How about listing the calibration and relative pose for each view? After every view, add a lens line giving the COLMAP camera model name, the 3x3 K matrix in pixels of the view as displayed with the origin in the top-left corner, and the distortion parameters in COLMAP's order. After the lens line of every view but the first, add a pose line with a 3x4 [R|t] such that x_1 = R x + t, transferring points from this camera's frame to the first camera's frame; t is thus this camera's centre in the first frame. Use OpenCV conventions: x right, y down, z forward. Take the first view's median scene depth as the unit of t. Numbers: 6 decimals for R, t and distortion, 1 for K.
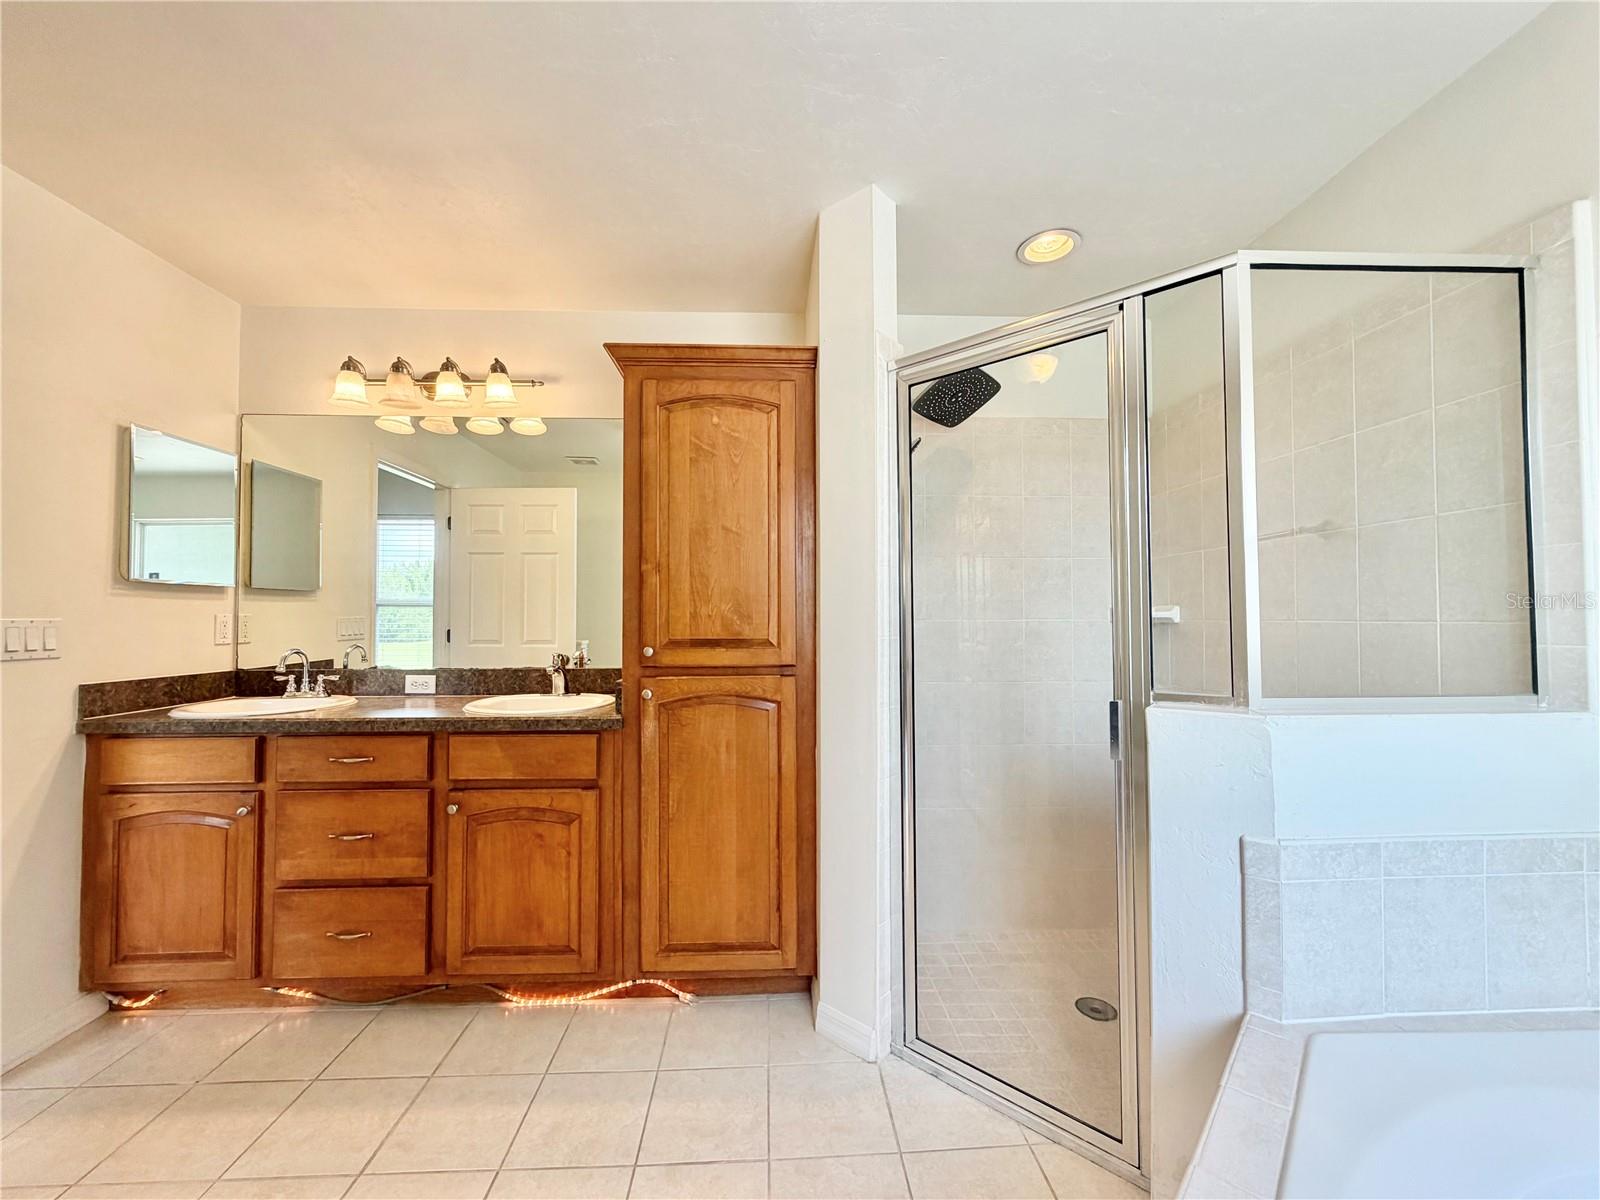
lens RADIAL K [[640.4, 0, 790.5], [0, 640.4, 598.2], [0, 0, 1]] dist [-0.001662, -0.000052]
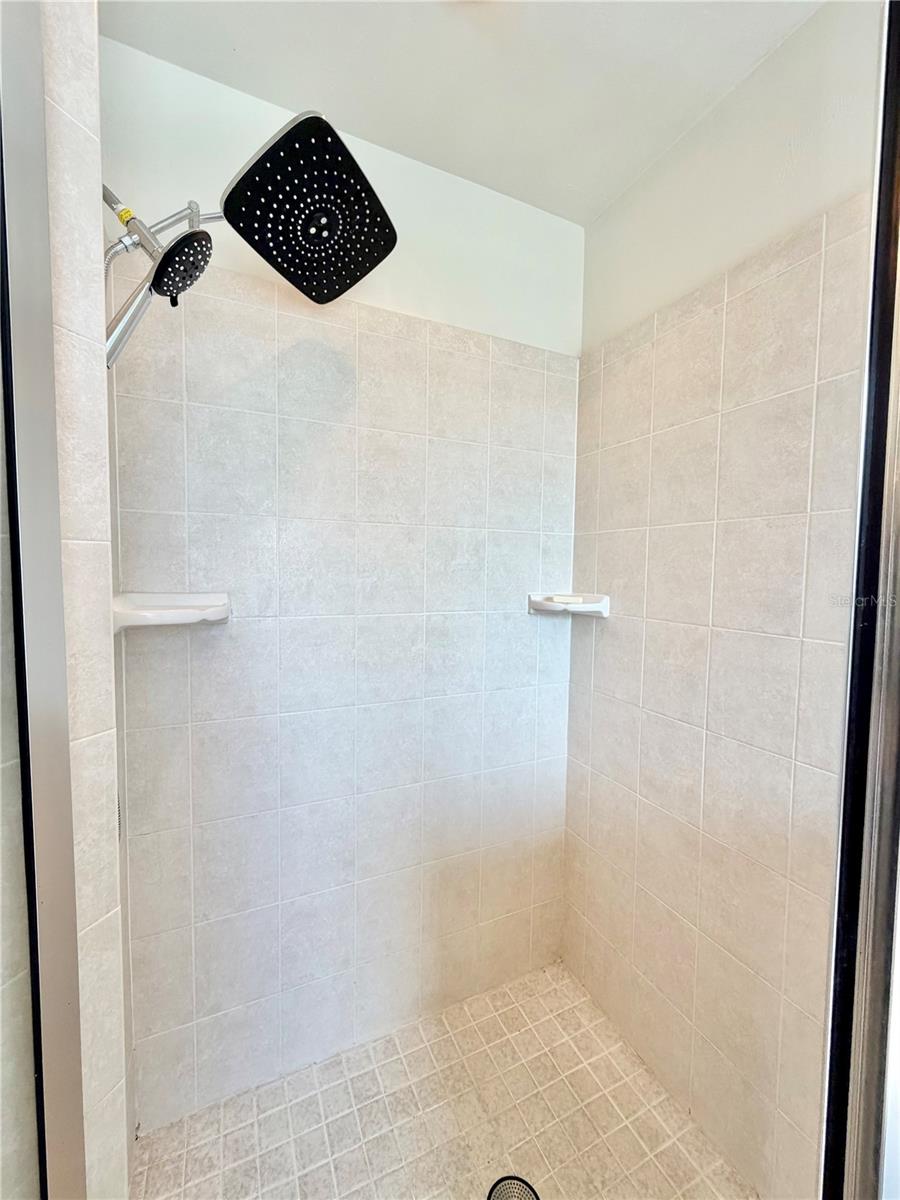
lens RADIAL K [[480.3, 0, 449.8], [0, 480.3, 595.1], [0, 0, 1]] dist [-0.001662, -0.000052]
pose [[0.921787, -0.006759, 0.387638, 0.237458], [-0.025894, 0.996542, 0.078949, -0.038061], [-0.386831, -0.082811, 0.918425, 0.647484]]
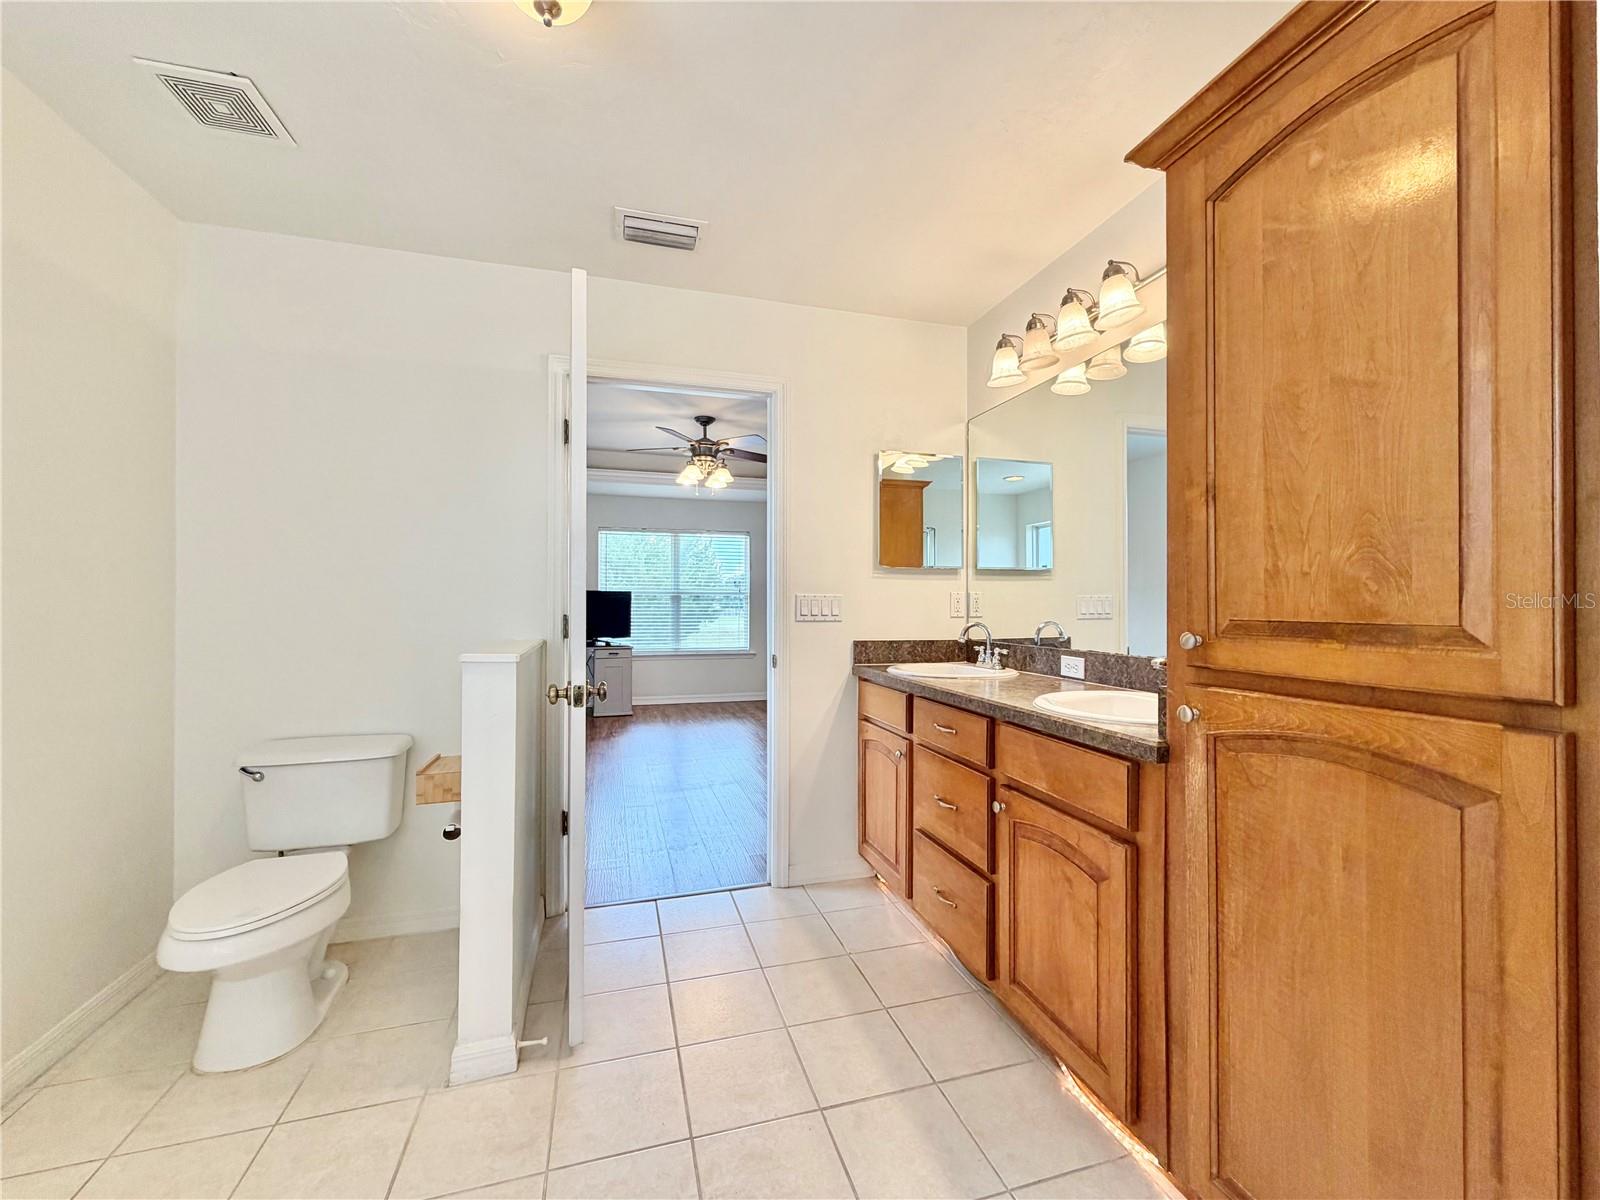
lens RADIAL K [[640.4, 0, 793.7], [0, 640.4, 598.8], [0, 0, 1]] dist [-0.001662, -0.000052]
pose [[0.232915, -0.006075, -0.972478, 0.251724], [0.025611, 0.999672, -0.000111, 0.036742], [0.972160, -0.024880, 0.232994, 0.514271]]
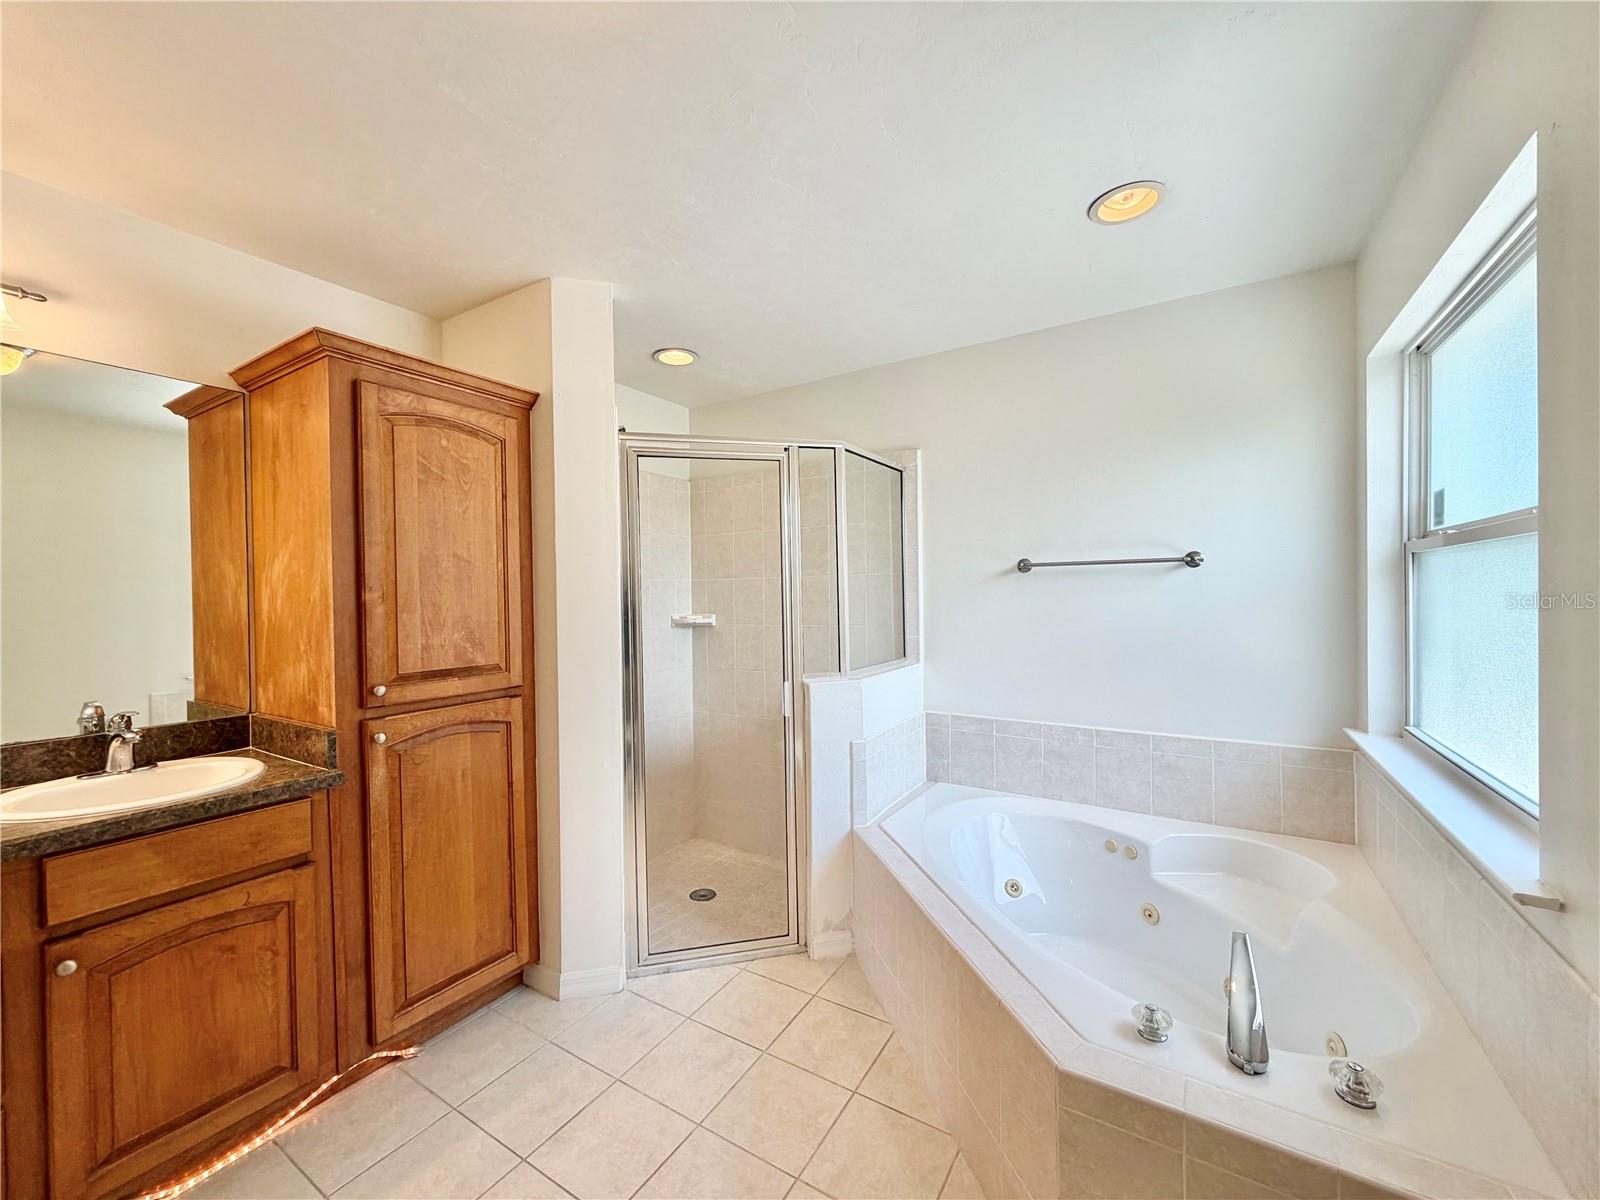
lens RADIAL K [[640.4, 0, 796.2], [0, 640.4, 597.6], [0, 0, 1]] dist [-0.001662, -0.000052]
pose [[0.563420, -0.010584, 0.826103, -0.624118], [-0.007631, 0.999809, 0.018014, -0.066919], [-0.826135, -0.016453, 0.563231, 0.013391]]
